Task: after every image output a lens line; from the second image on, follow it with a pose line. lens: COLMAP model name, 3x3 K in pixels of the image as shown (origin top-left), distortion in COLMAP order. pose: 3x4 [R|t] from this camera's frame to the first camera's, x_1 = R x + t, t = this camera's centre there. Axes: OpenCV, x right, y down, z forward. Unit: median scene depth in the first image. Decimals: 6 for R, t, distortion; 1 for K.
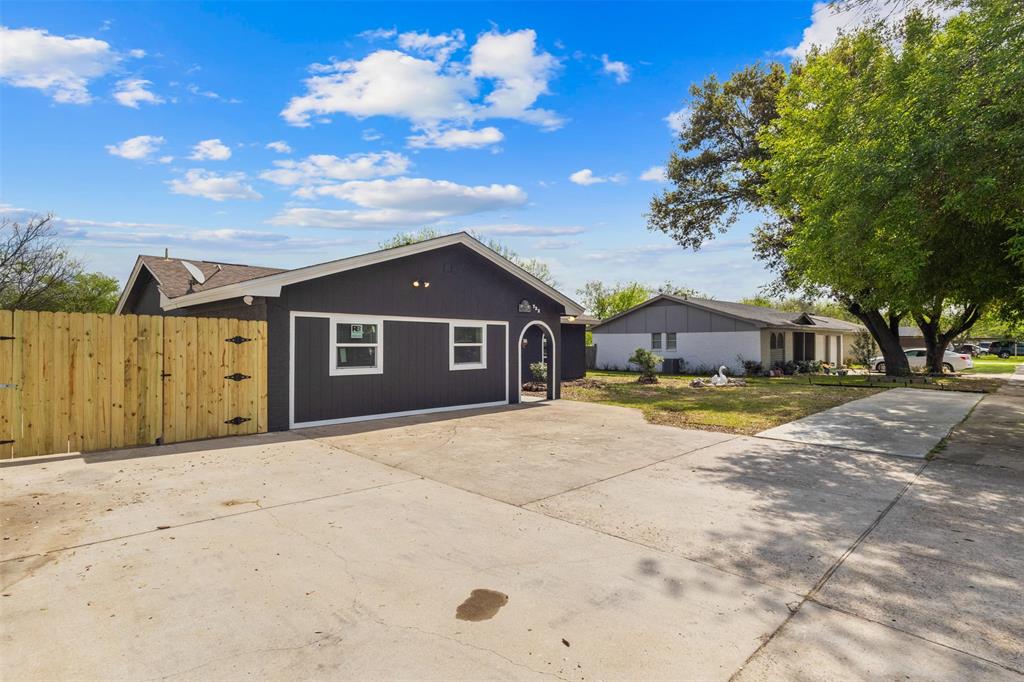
lens RADIAL K [[515.7, 0, 512.0], [0, 515.7, 341.0], [0, 0, 1]] dist [-0.002166, -0.000360]
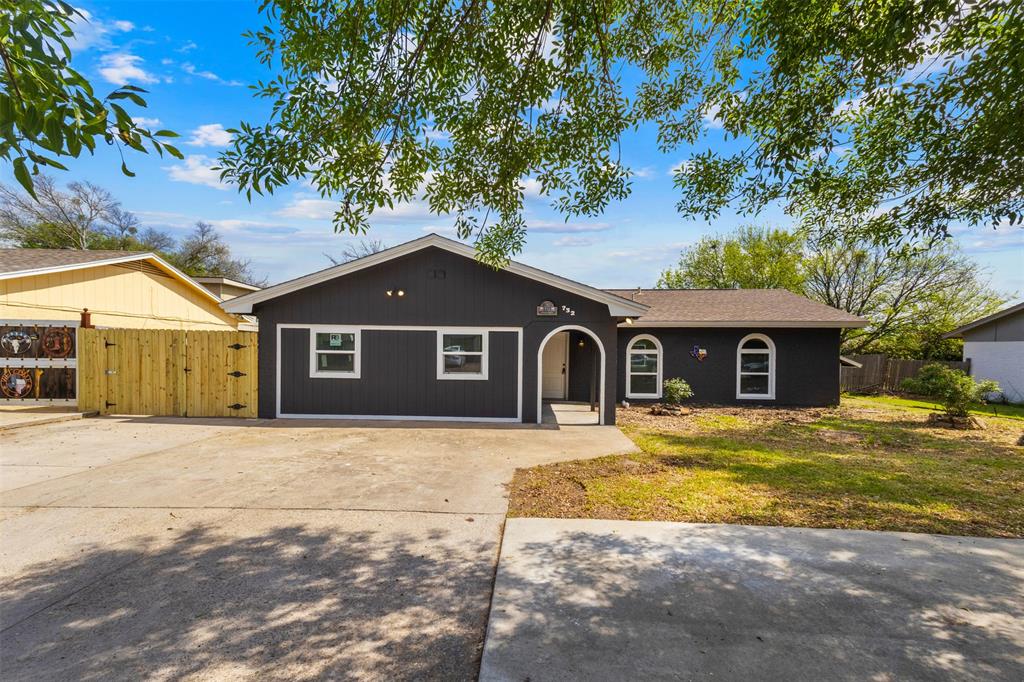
lens RADIAL K [[470.9, 0, 511.2], [0, 470.9, 352.3], [0, 0, 1]] dist [0.002671, 0.000387]
pose [[0.688658, 0.007885, -0.725044, 0.703936], [-0.008589, 0.999959, 0.002717, 0.002757], [0.725036, 0.004357, 0.688697, 0.557257]]
